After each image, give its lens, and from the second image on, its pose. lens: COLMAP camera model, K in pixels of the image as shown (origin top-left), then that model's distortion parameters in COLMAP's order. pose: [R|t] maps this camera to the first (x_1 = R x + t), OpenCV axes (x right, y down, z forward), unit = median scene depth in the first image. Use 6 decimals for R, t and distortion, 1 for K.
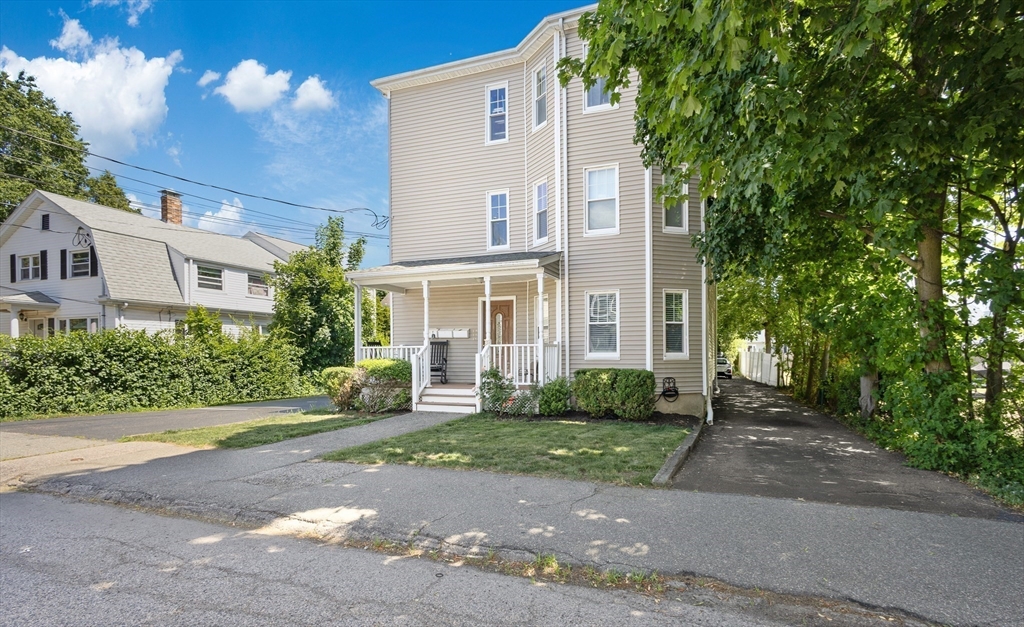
lens RADIAL K [[512.0, 0, 543.0], [0, 512.0, 360.1], [0, 0, 1]] dist [0.015280, 0.000174]
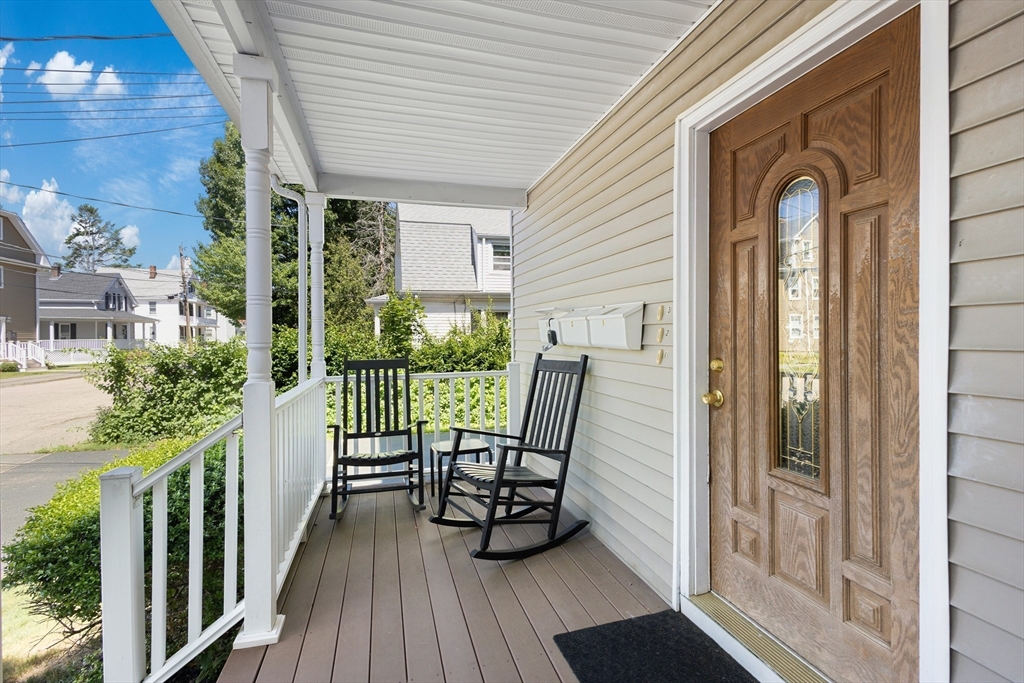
lens RADIAL K [[476.9, 0, 512.0], [0, 476.9, 341.5], [0, 0, 1]] dist [0.006449, 0.000171]
pose [[0.588366, 0.010665, -0.808524, -0.027193], [-0.004631, 0.999941, 0.009820, -0.048979], [0.808581, -0.002033, 0.588381, 0.867990]]
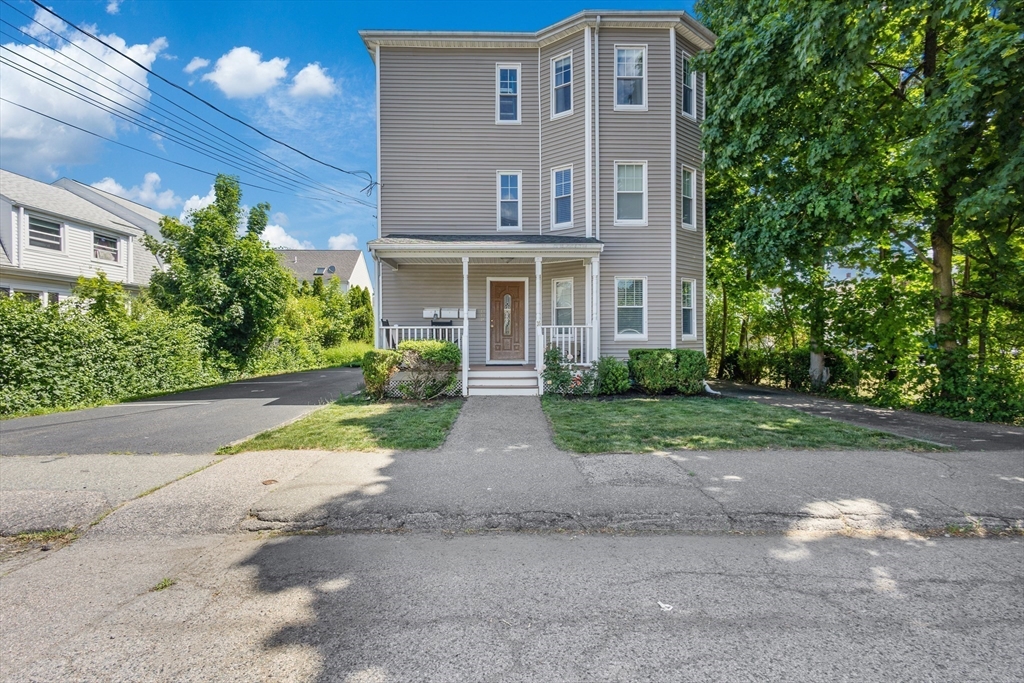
lens RADIAL K [[476.9, 0, 512.0], [0, 476.9, 341.5], [0, 0, 1]] dist [0.006449, 0.000171]
pose [[0.928836, -0.002416, 0.370484, -0.423344], [0.001449, 0.999995, 0.002886, -0.002031], [-0.370489, -0.002144, 0.928834, 0.134306]]
